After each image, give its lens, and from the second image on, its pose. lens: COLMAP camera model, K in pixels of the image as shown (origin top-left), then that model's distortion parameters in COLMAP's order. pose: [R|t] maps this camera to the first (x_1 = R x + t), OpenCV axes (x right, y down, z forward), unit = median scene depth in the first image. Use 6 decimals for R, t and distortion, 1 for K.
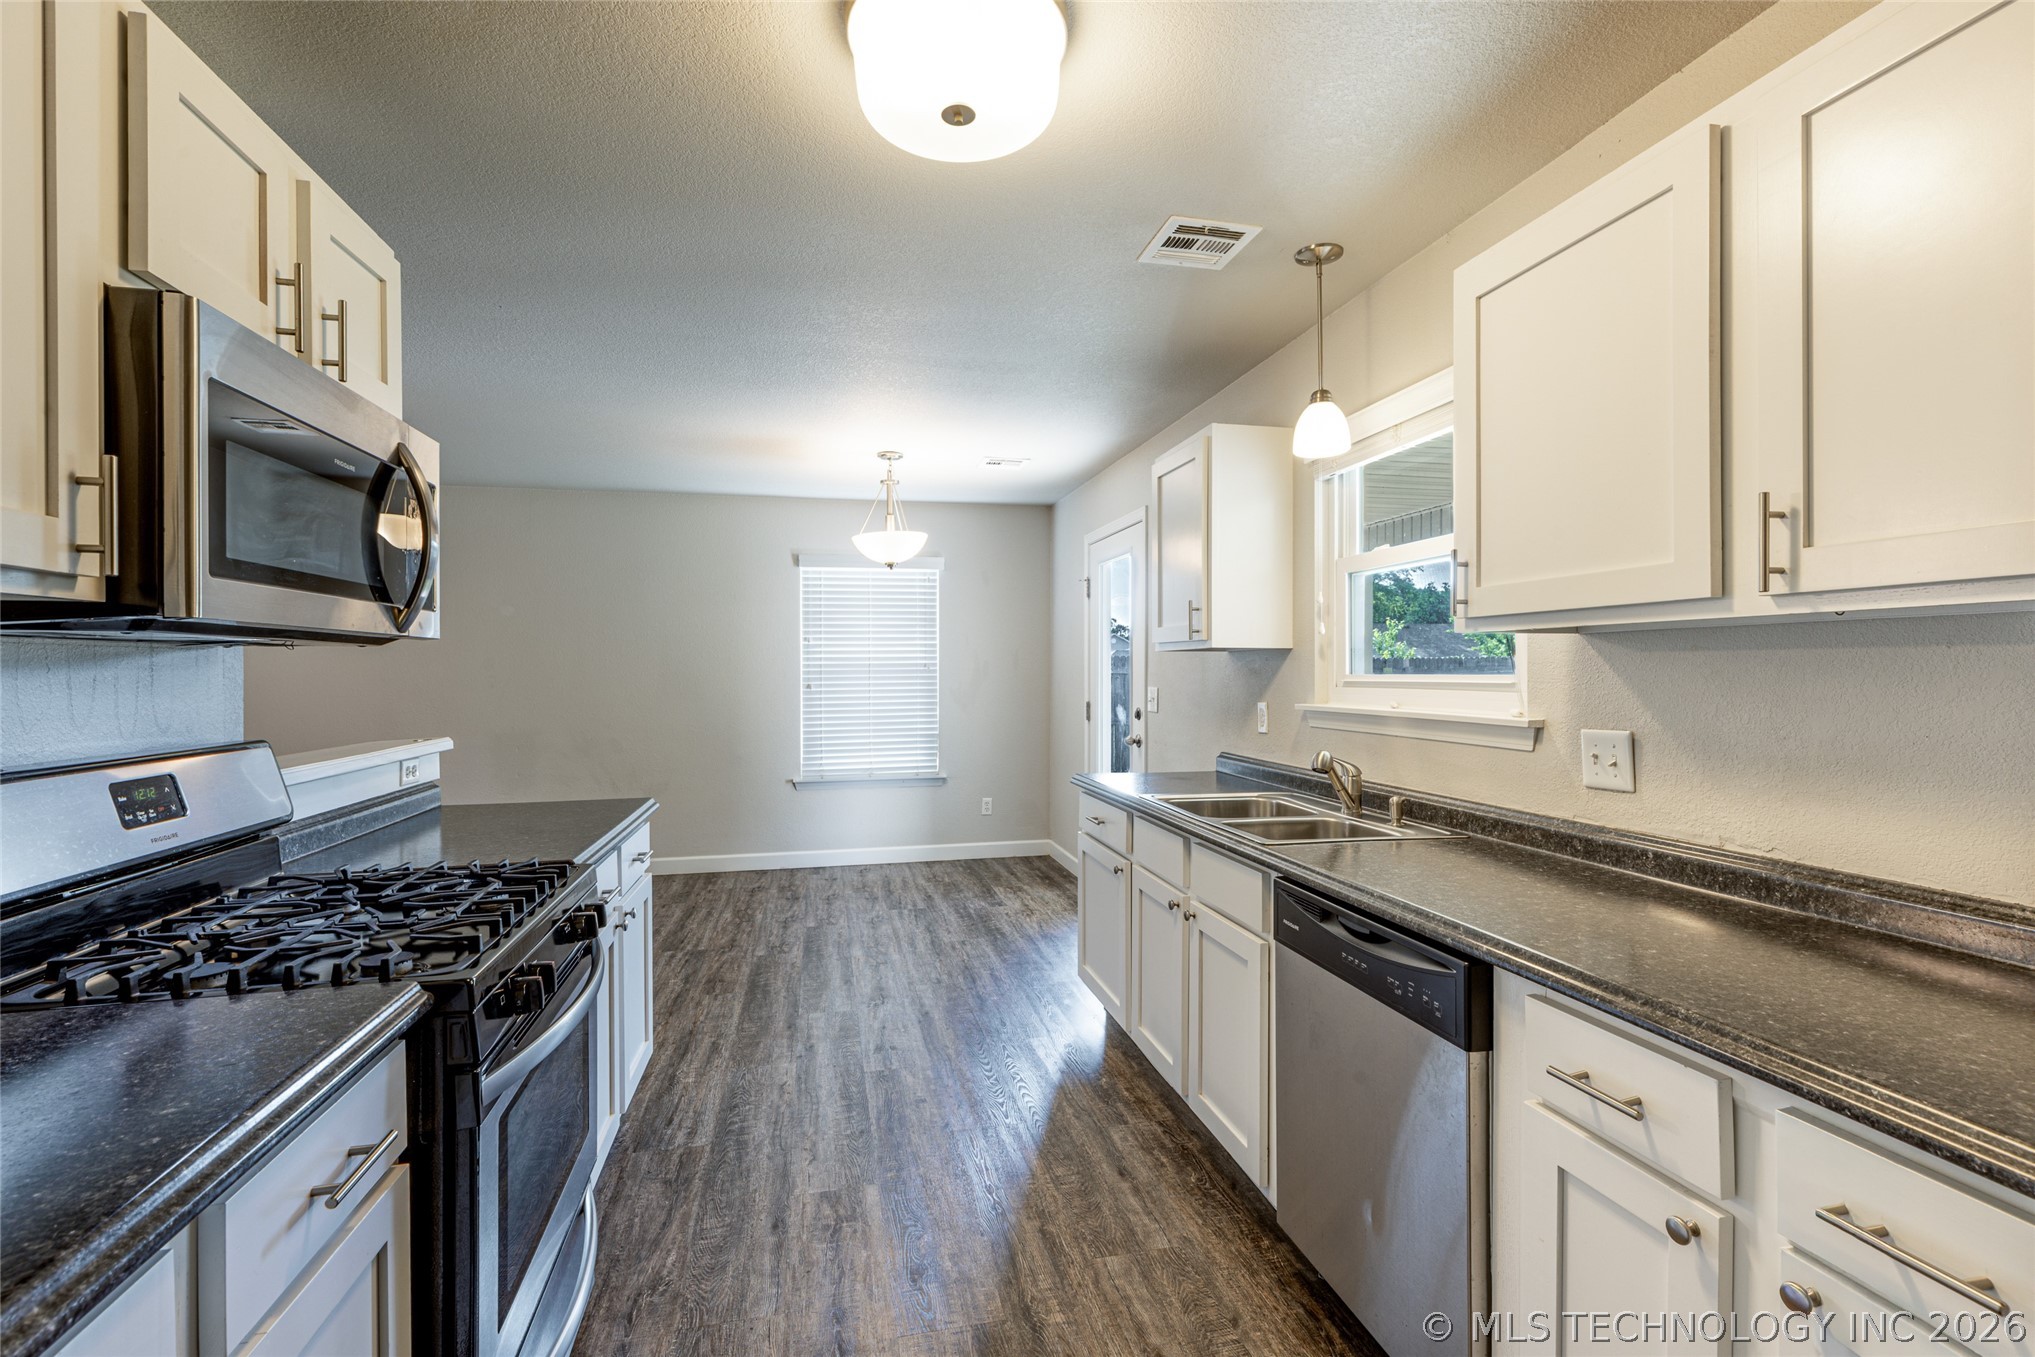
lens RADIAL K [[903.7, 0, 1016.5], [0, 903.7, 671.7], [0, 0, 1]] dist [0.004868, -0.000058]
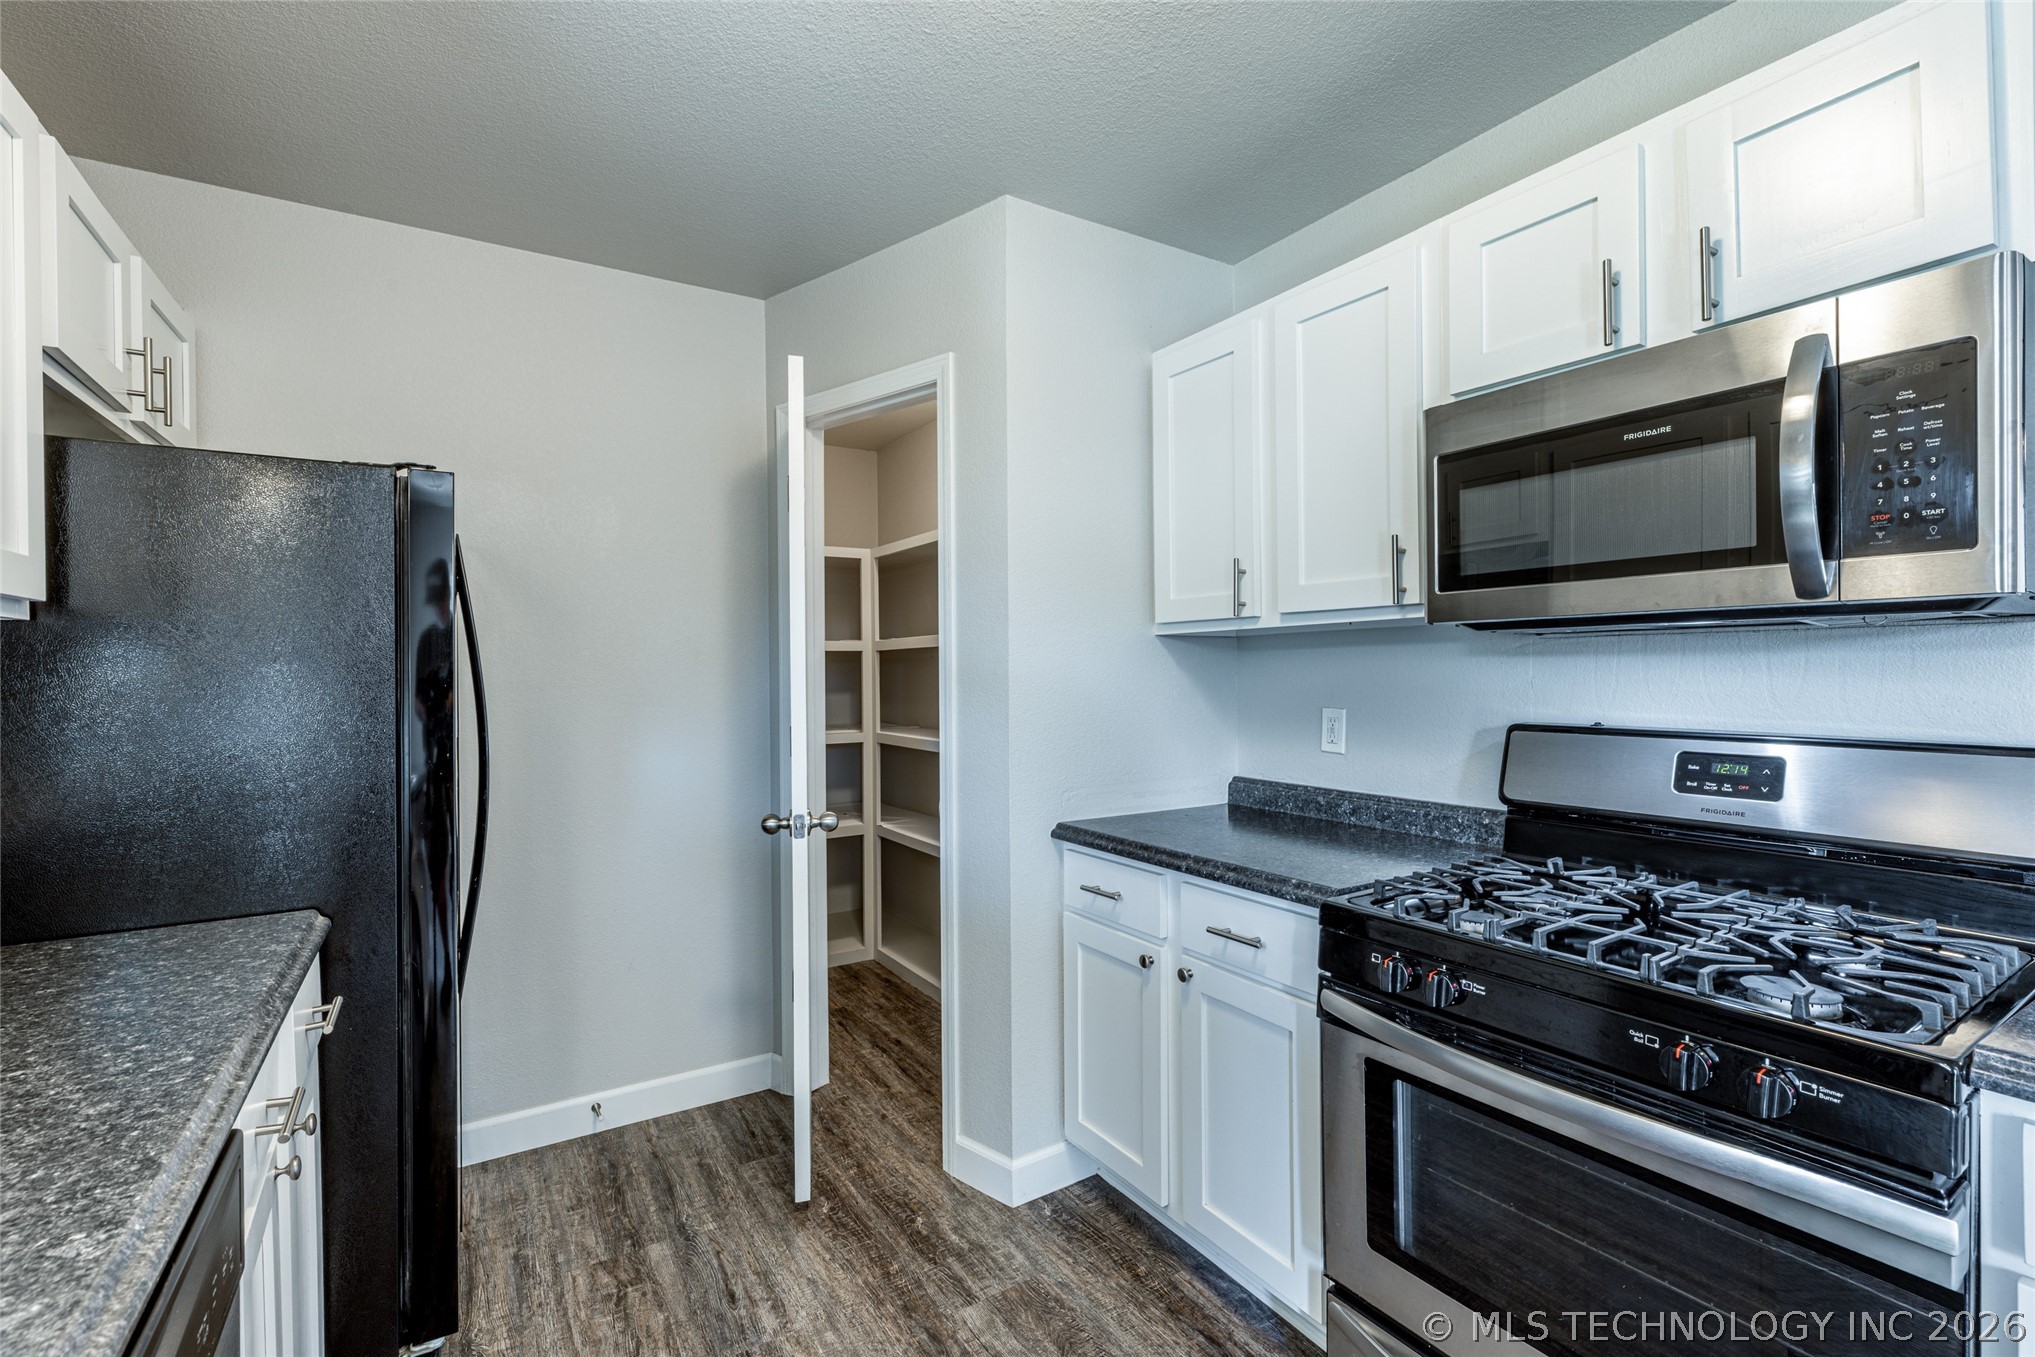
lens RADIAL K [[903.7, 0, 1017.7], [0, 903.7, 671.6], [0, 0, 1]] dist [0.004868, -0.000058]
pose [[-0.942671, 0.012441, -0.333493, 0.087018], [0.011651, 0.999923, 0.004367, 0.003115], [0.333521, 0.000231, -0.942743, 0.809499]]
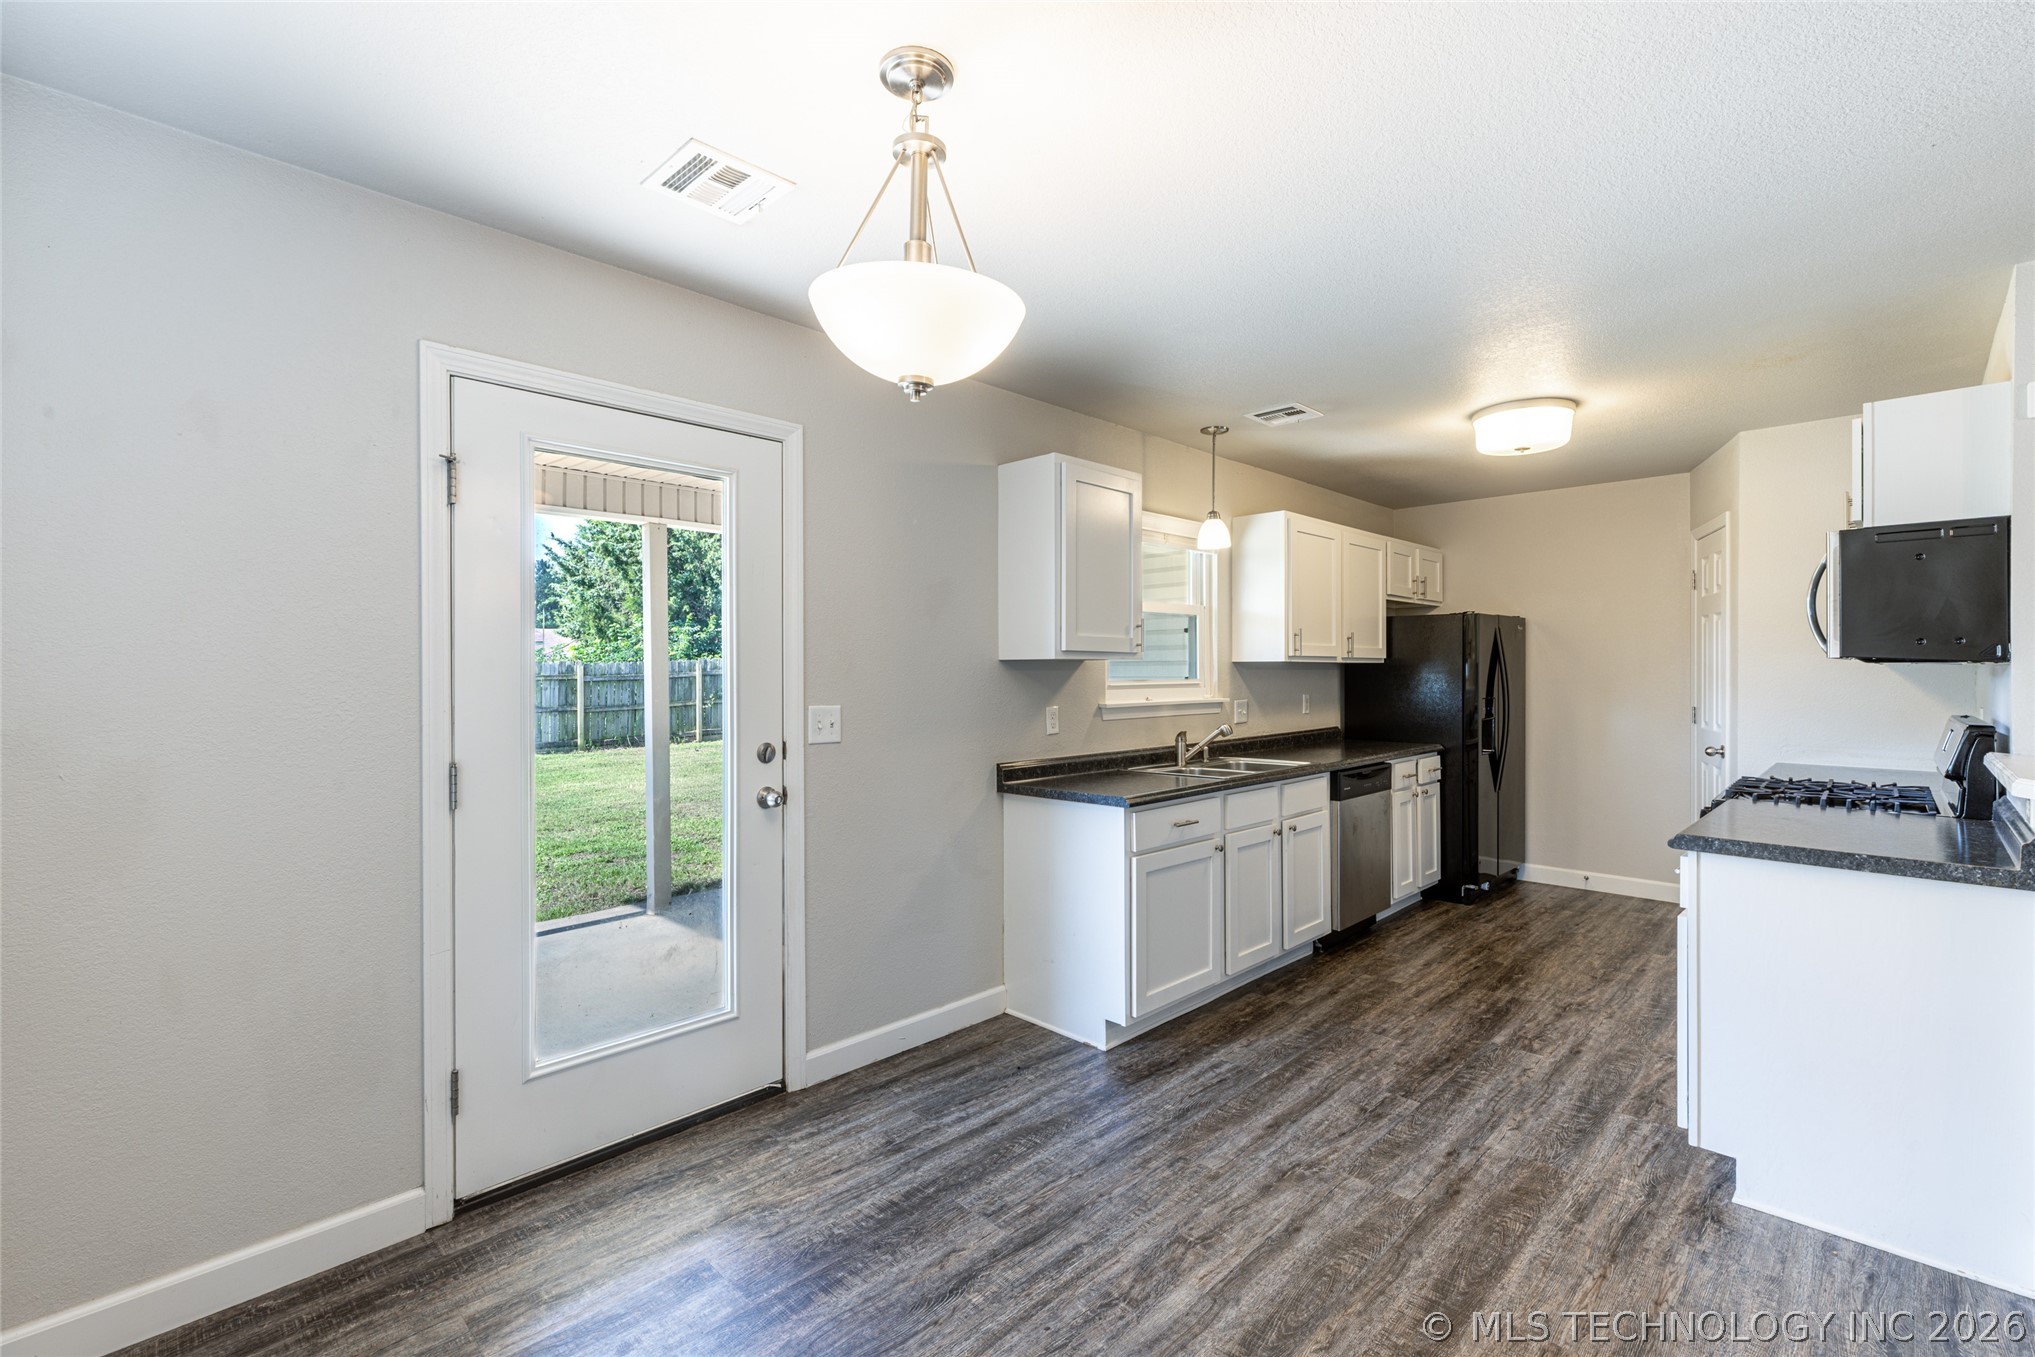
lens RADIAL K [[903.7, 0, 1018.0], [0, 903.7, 670.9], [0, 0, 1]] dist [0.004868, -0.000058]
pose [[-0.545776, 0.004377, 0.837920, -0.717307], [0.005200, 0.999985, -0.001836, -0.010202], [-0.837915, 0.003355, -0.545790, 1.825304]]
